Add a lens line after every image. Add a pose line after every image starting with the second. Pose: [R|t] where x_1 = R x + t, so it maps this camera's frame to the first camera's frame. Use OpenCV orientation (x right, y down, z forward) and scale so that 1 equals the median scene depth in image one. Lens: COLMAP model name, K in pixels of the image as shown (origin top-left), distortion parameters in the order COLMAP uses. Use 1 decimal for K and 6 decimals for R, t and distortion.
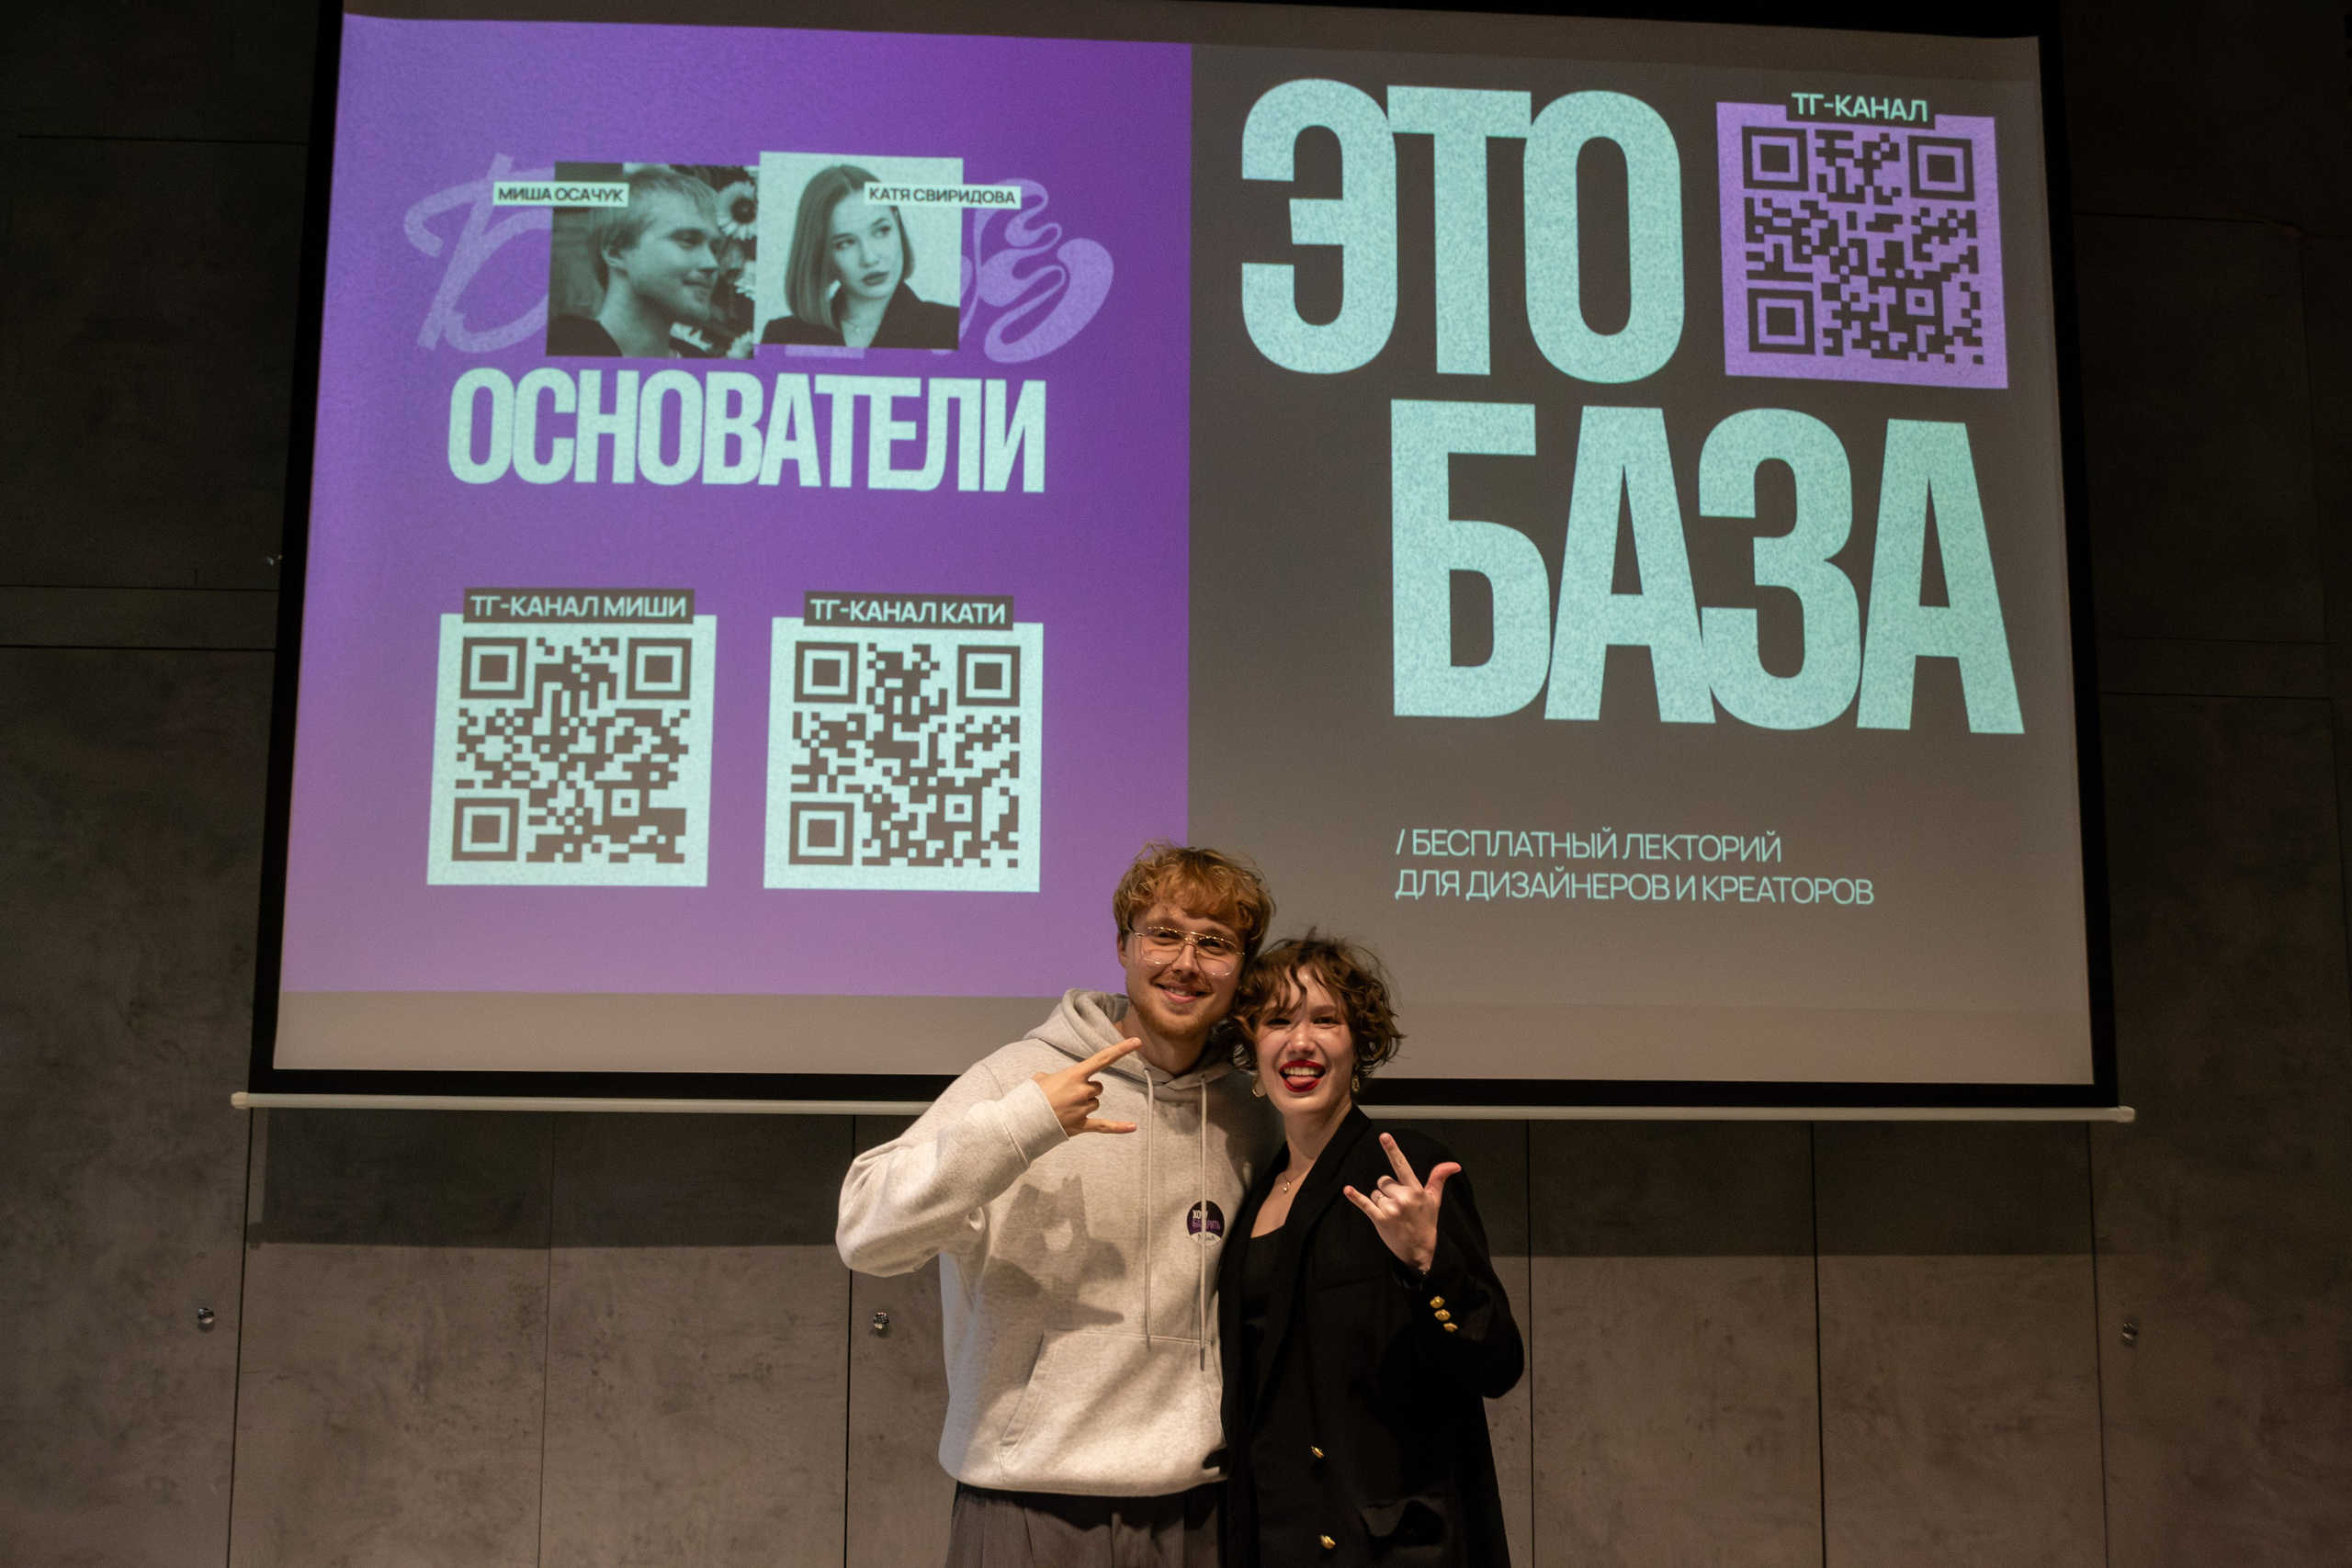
lens RADIAL K [[2511.0, 0, 1177.6], [0, 2511.0, 784.3], [0, 0, 1]] dist [-0.028849, 0.000000]
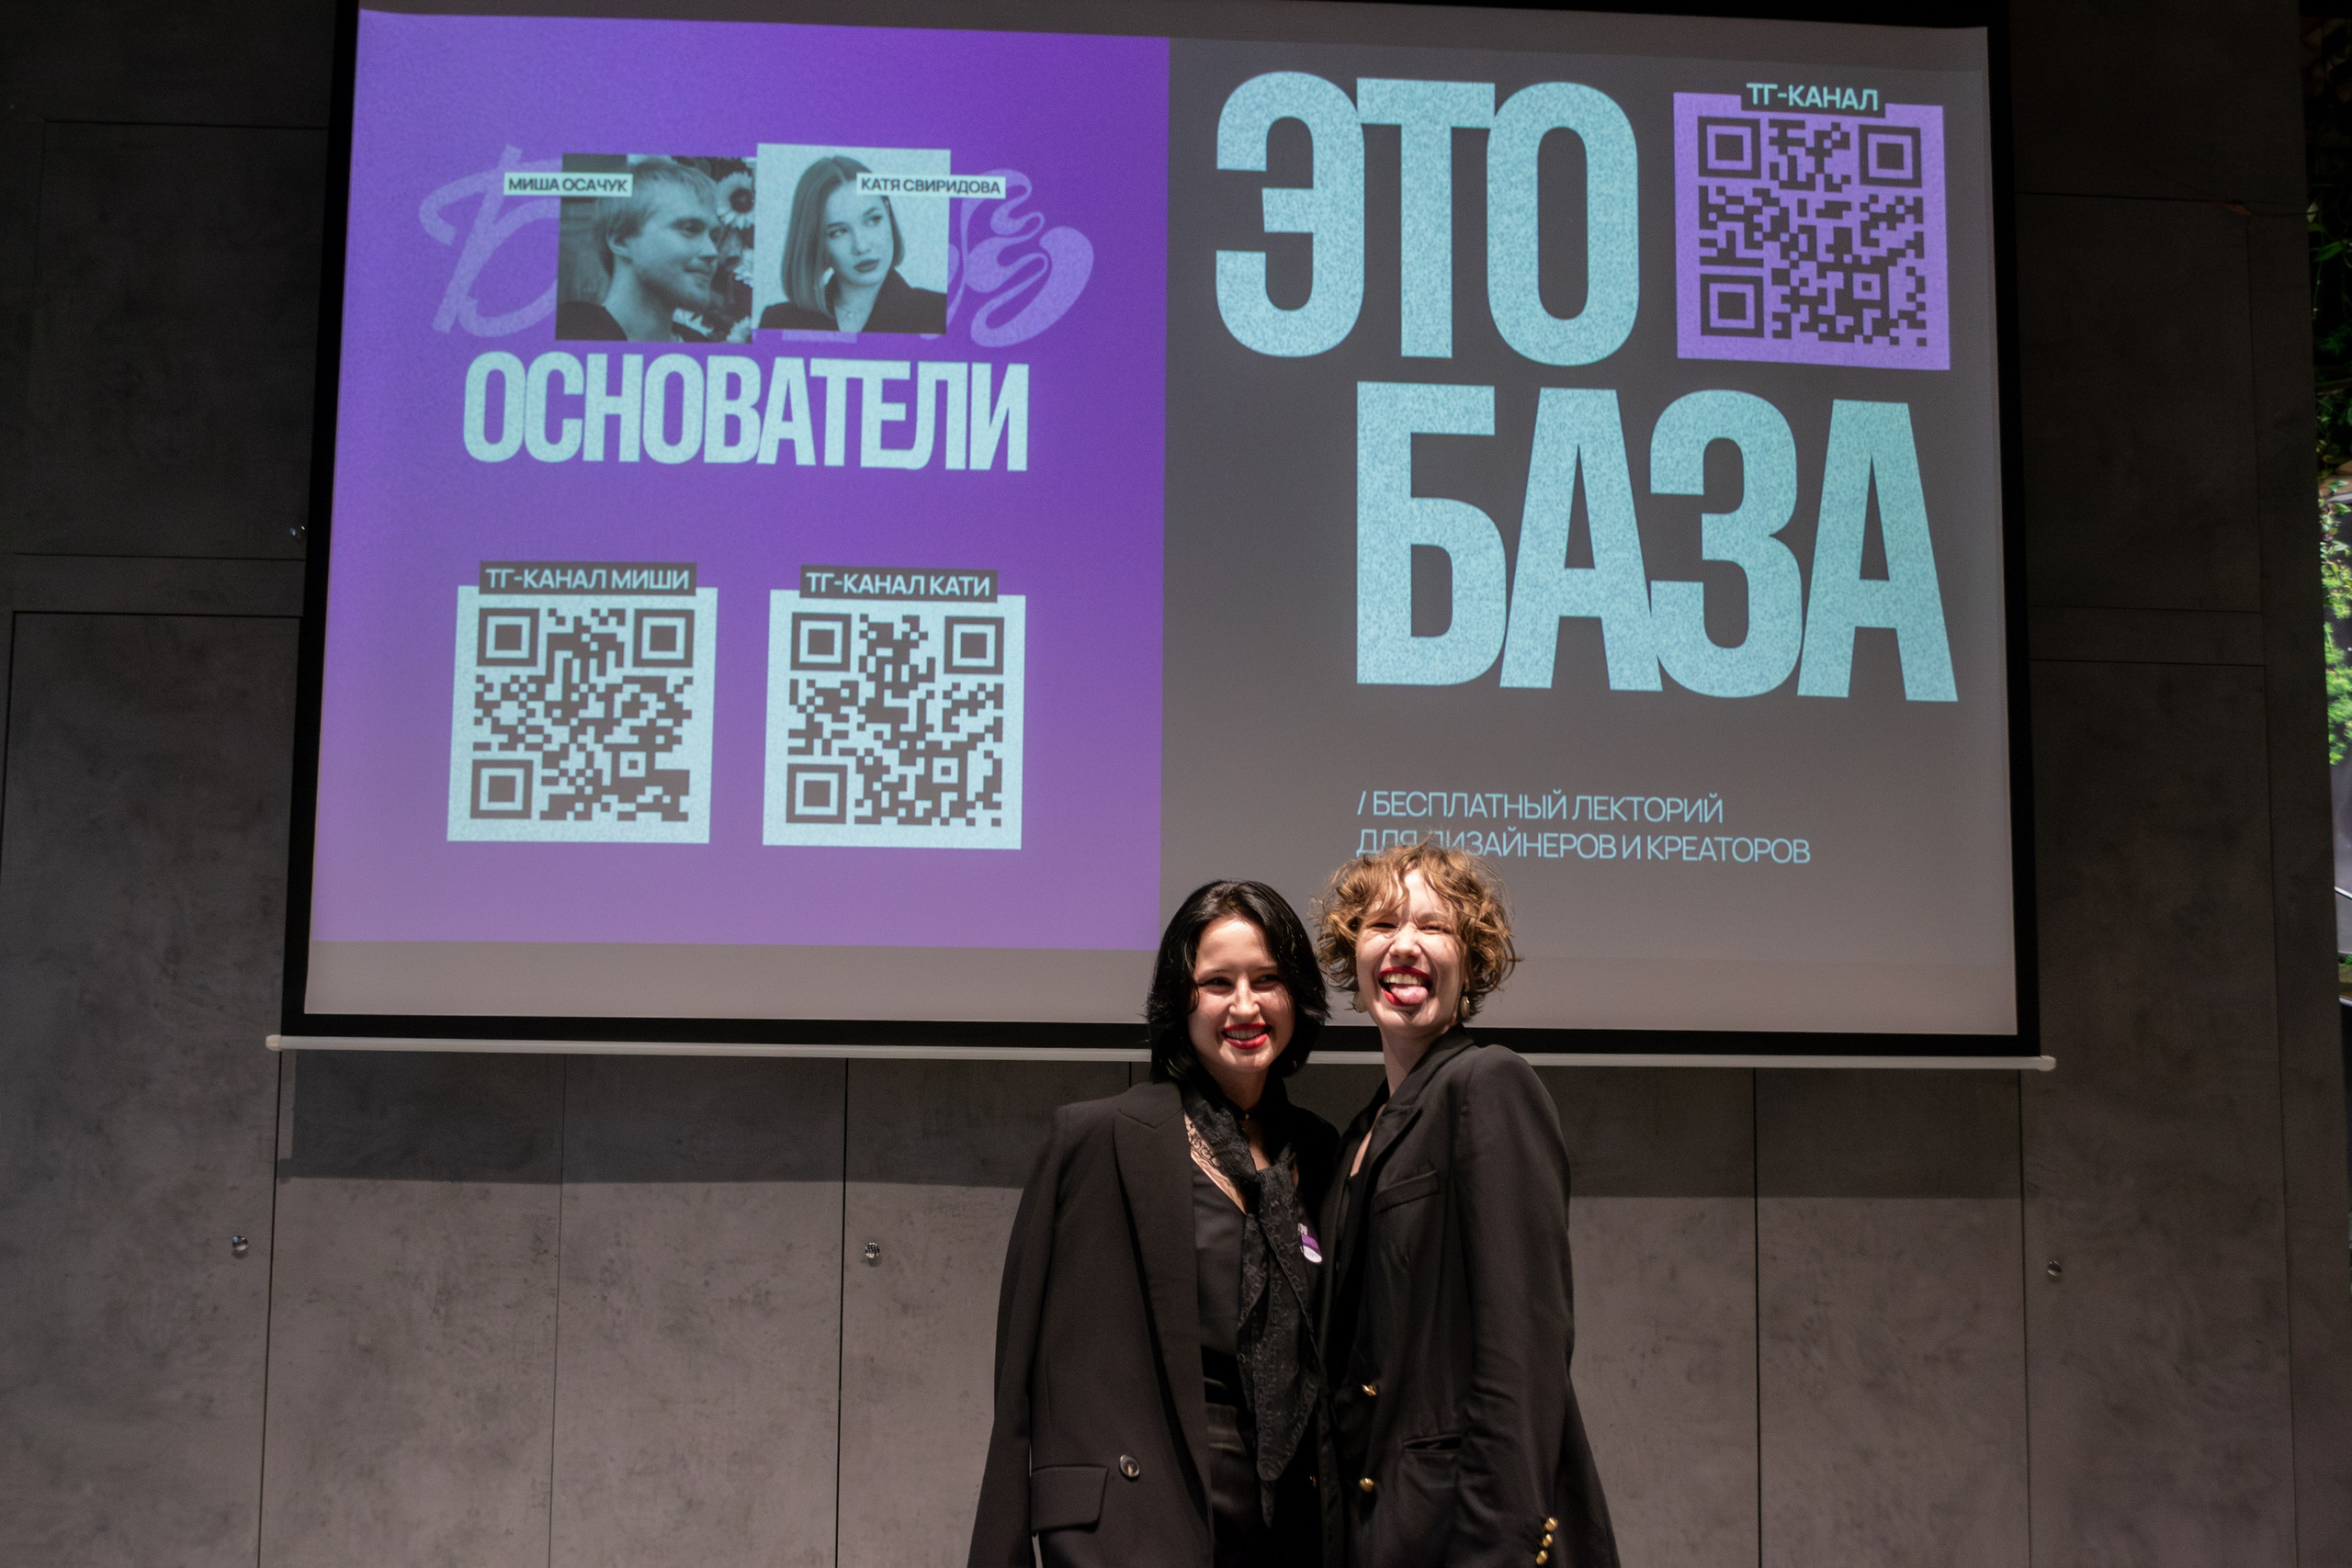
lens RADIAL K [[2699.9, 0, 1168.7], [0, 2699.9, 787.0], [0, 0, 1]] dist [-0.021544, 0.000000]
pose [[0.999961, 0.003064, -0.008238, 0.016224], [-0.002851, 0.999666, 0.025692, -0.012651], [0.008314, -0.025667, 0.999636, -0.137859]]
